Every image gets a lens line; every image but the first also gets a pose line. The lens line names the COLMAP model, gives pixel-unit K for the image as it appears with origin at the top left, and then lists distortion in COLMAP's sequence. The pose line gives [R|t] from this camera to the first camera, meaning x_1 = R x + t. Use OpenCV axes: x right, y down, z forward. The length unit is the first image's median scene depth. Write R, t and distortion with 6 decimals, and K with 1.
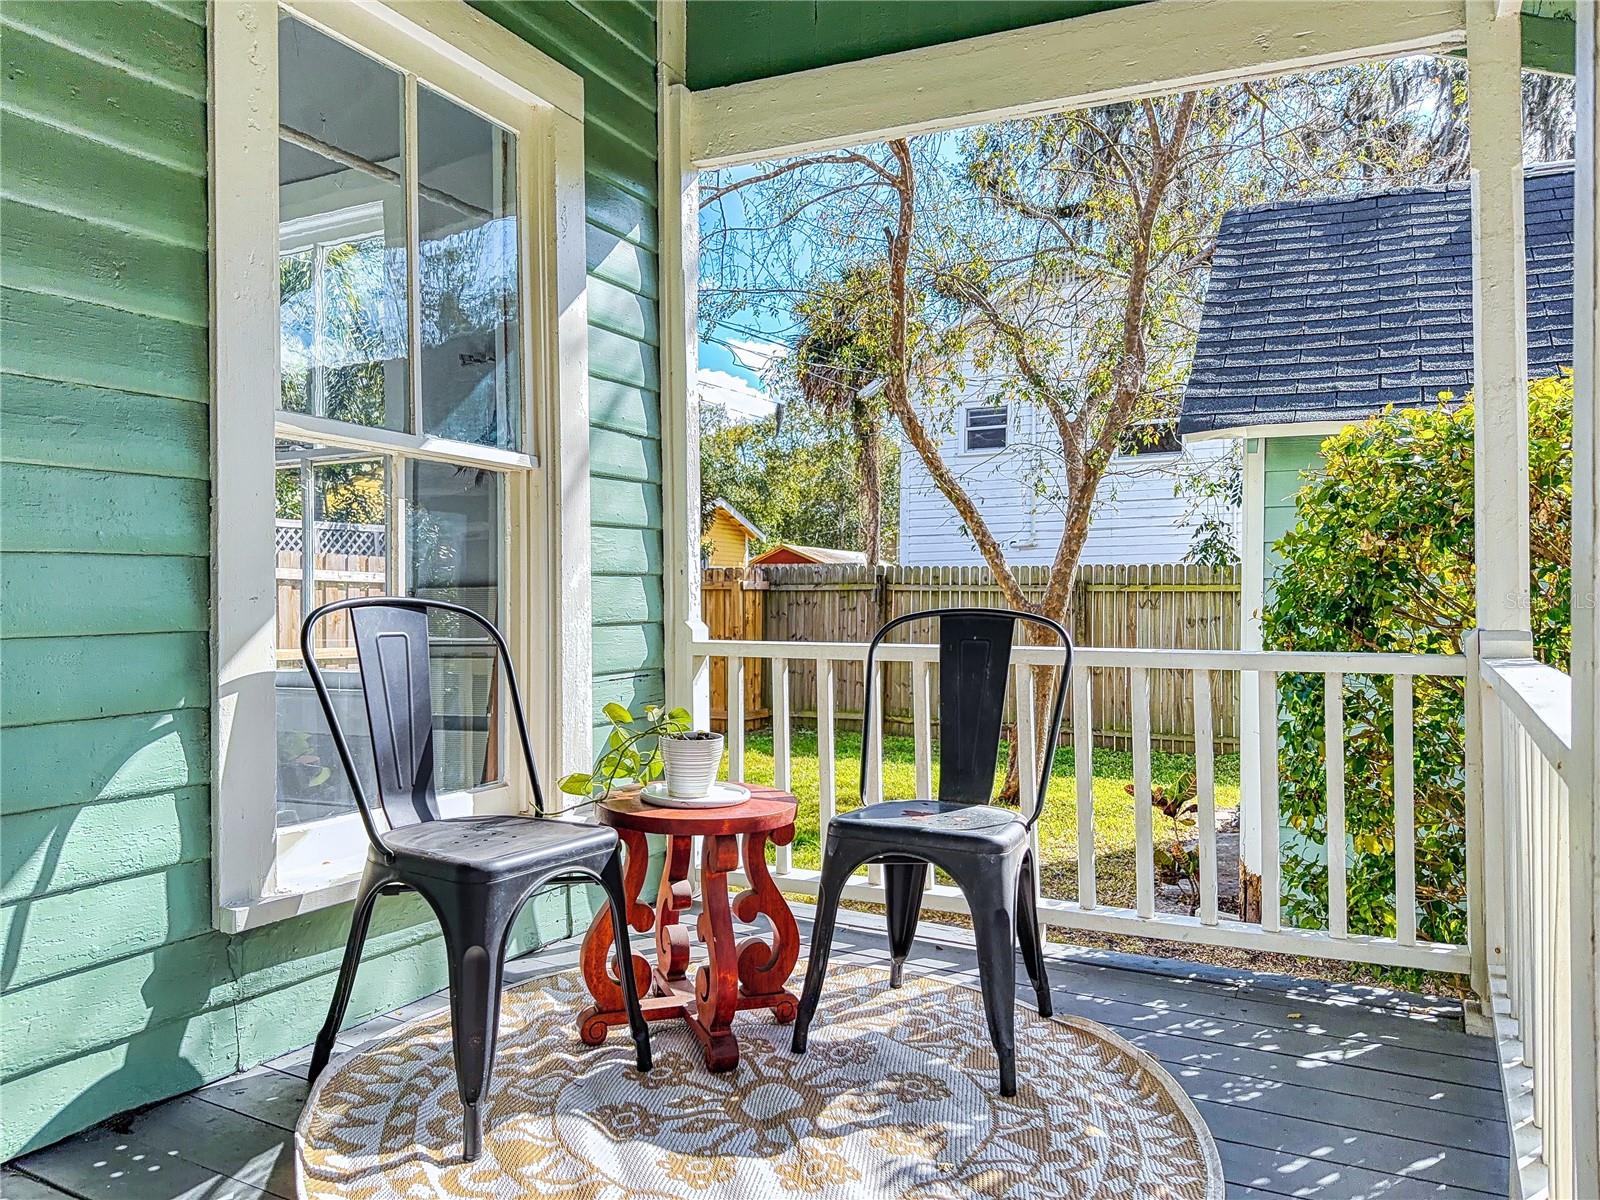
lens RADIAL K [[1200.0, 0, 798.5], [0, 1200.0, 600.3], [0, 0, 1]] dist [0.011658, 0.000818]
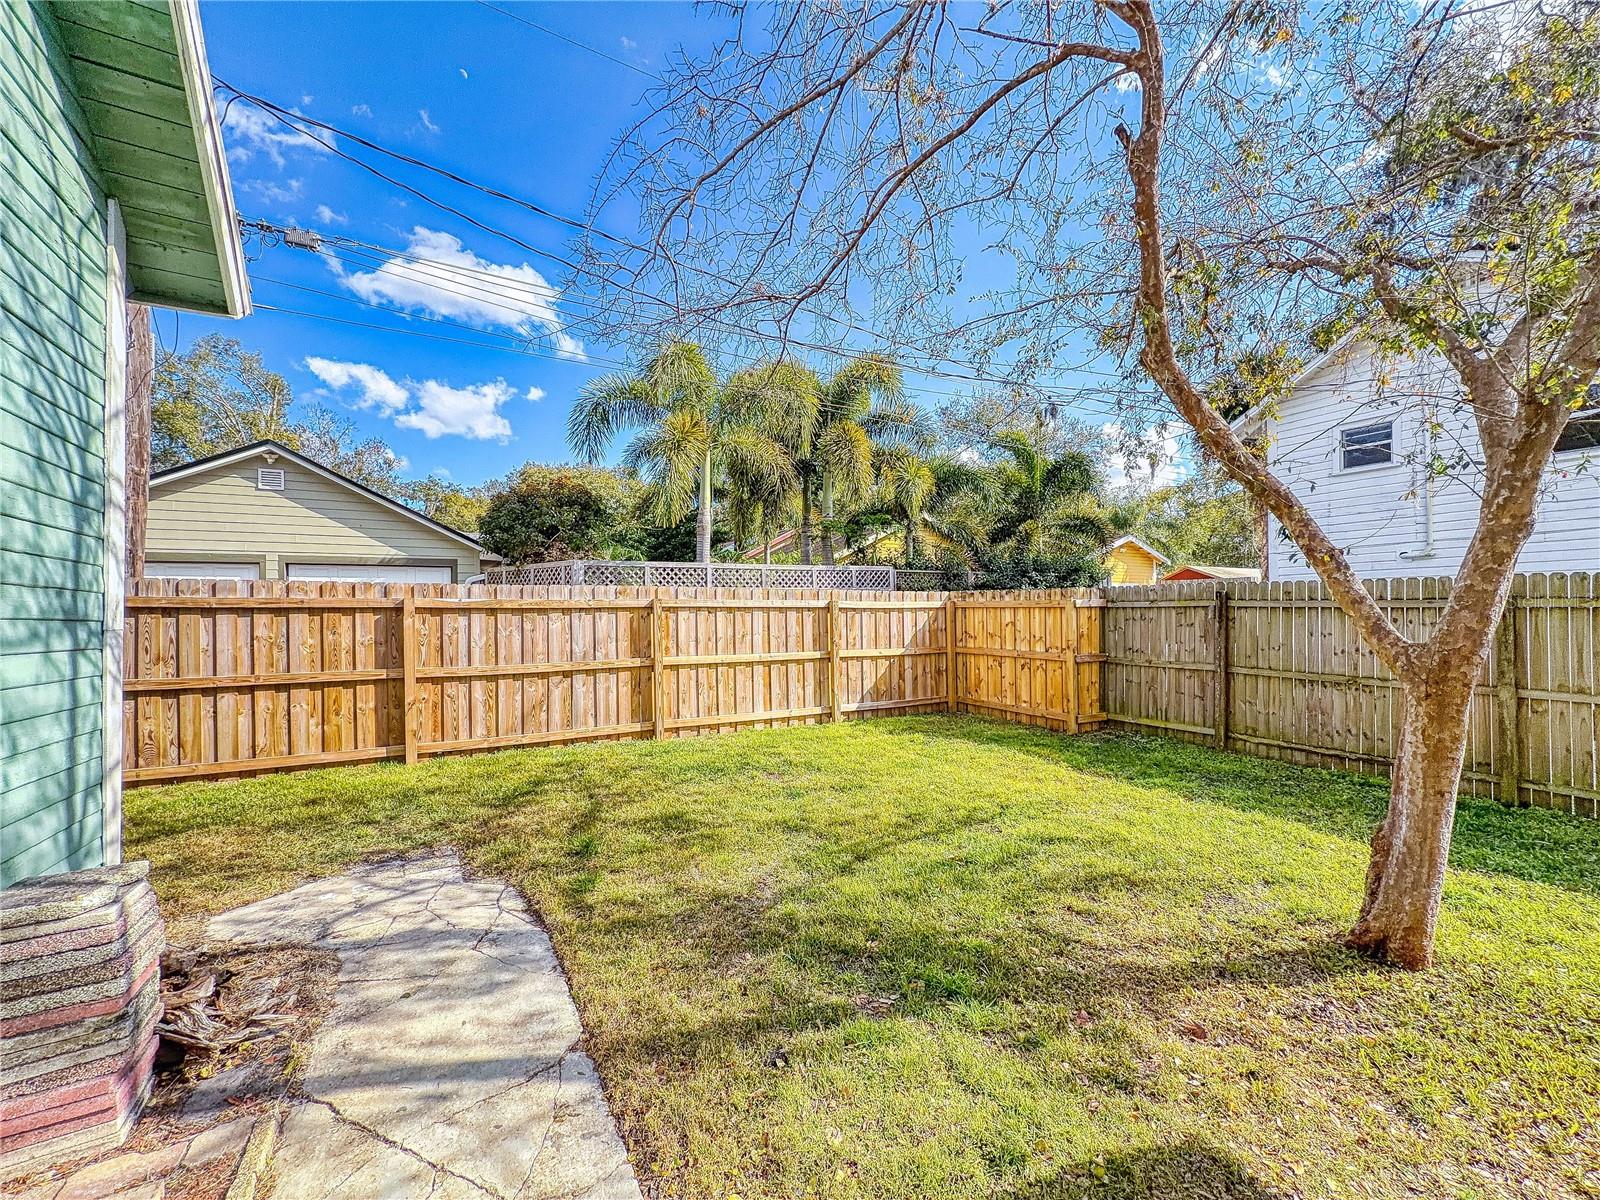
lens RADIAL K [[644.9, 0, 797.4], [0, 644.9, 594.1], [0, 0, 1]] dist [-0.002304, -0.000331]
pose [[0.828885, -0.020349, -0.559049, 0.075225], [0.011389, 0.999745, -0.019504, -0.012103], [0.559303, 0.009799, 0.828906, 0.346560]]
